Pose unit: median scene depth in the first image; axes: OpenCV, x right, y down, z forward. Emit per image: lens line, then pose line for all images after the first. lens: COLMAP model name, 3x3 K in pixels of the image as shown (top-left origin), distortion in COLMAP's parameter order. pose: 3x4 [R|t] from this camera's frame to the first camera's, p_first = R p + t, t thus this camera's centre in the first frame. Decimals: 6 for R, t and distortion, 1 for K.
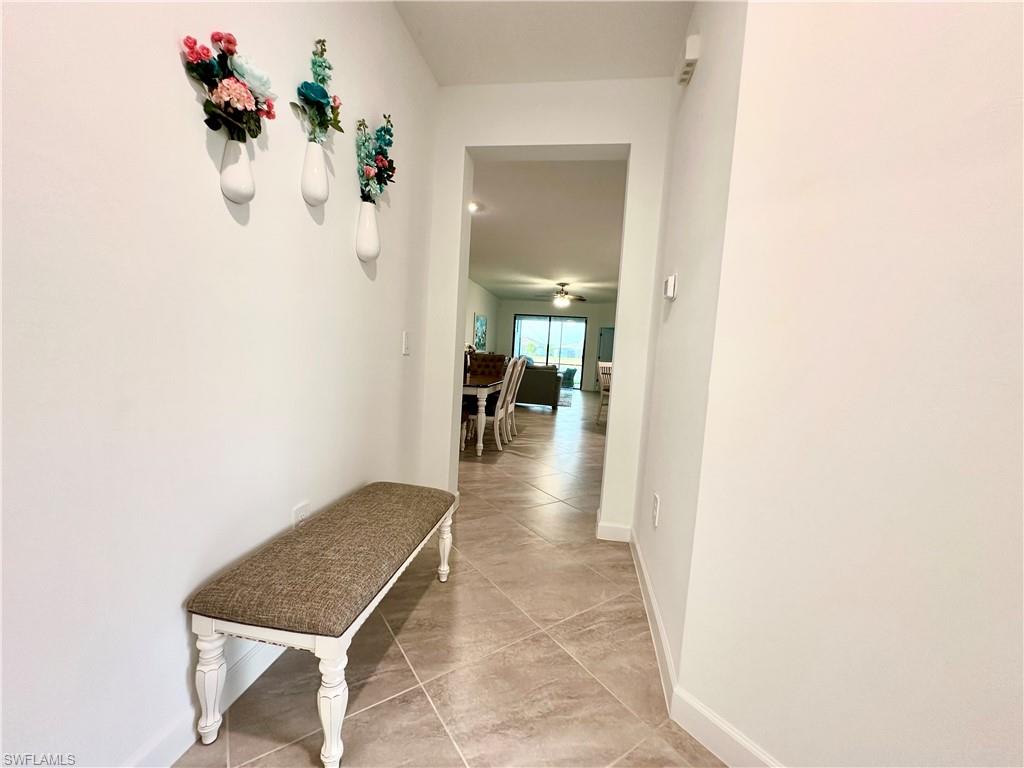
lens RADIAL K [[408.1, 0, 518.1], [0, 408.1, 394.8], [0, 0, 1]] dist [-0.000508, -0.000291]
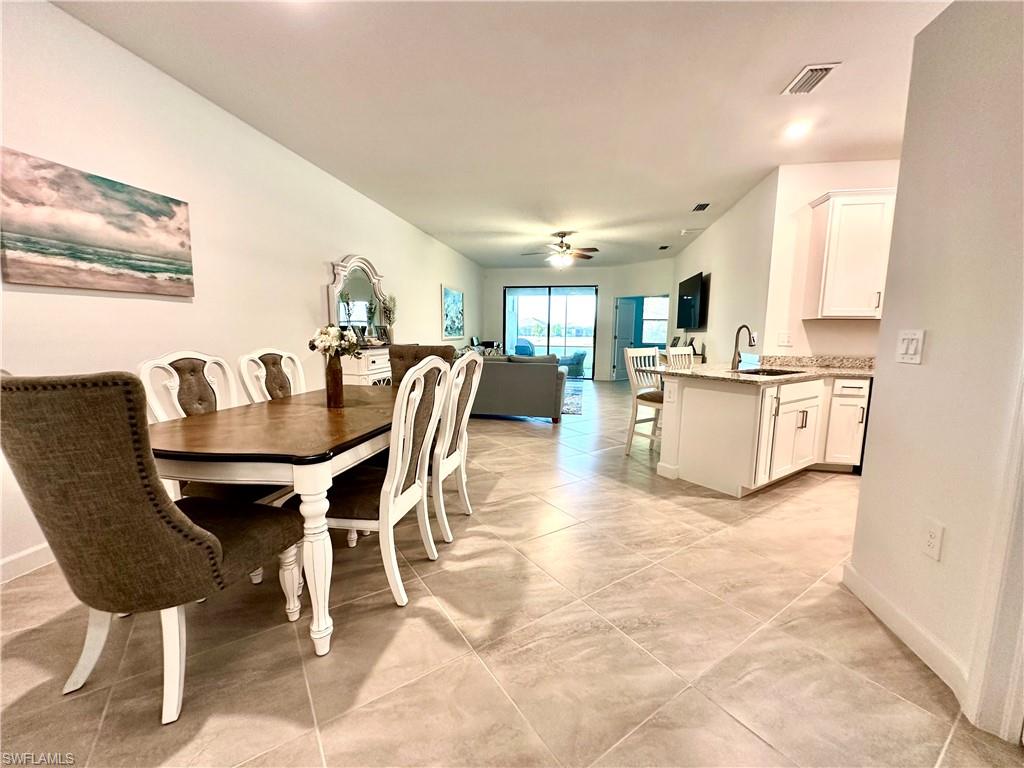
lens RADIAL K [[408.1, 0, 507.8], [0, 408.1, 381.8], [0, 0, 1]] dist [-0.000508, -0.000291]
pose [[0.997799, -0.045245, -0.048486, 0.036959], [0.045947, 0.998853, 0.013458, -0.032483], [0.047822, -0.015656, 0.998733, 0.274279]]
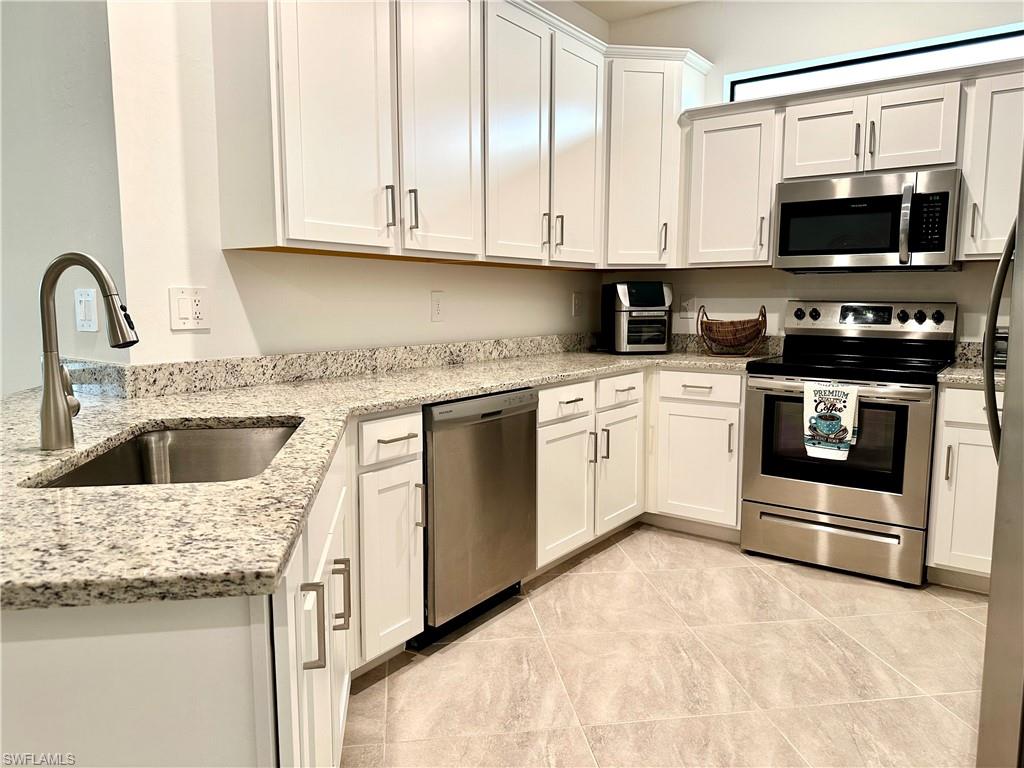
lens RADIAL K [[726.1, 0, 515.3], [0, 726.1, 385.3], [0, 0, 1]] dist [0.039816, -0.018066]
pose [[0.465696, -0.168369, 0.868780, 0.131415], [0.127539, 0.984254, 0.122382, -0.047476], [-0.875706, 0.053811, 0.479837, 0.481145]]
